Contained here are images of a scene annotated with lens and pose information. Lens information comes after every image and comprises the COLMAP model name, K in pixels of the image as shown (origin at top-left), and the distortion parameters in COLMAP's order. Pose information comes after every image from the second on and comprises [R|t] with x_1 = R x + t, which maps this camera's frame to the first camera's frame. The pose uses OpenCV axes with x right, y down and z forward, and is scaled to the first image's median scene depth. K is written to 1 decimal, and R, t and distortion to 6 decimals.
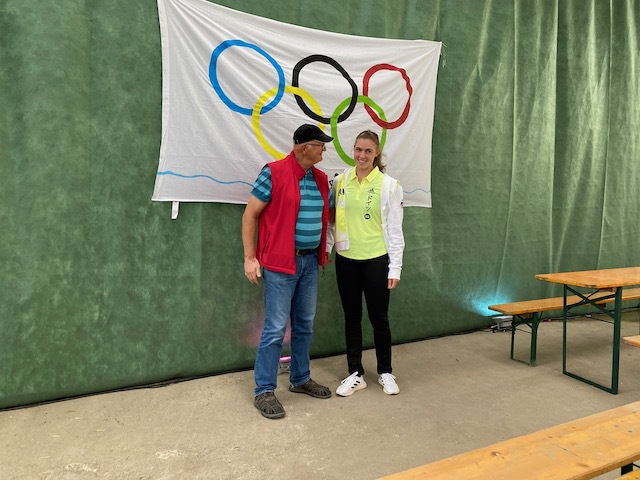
lens RADIAL K [[481.3, 0, 320.8], [0, 481.3, 244.2], [0, 0, 1]] dist [0.050318, 0.006596]
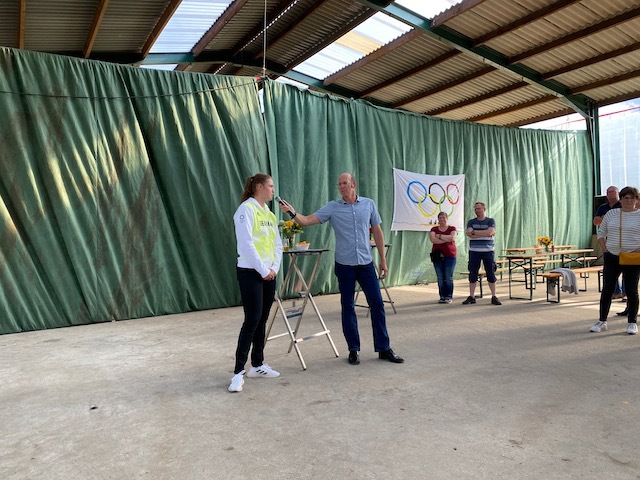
lens RADIAL K [[490.0, 0, 334.3], [0, 490.0, 241.1], [0, 0, 1]] dist [0.039159, -0.060200]
pose [[0.989298, -0.028176, 0.143160, -0.908885], [0.036683, 0.997692, -0.057136, 0.118053], [-0.141220, 0.061776, 0.988049, -1.669452]]
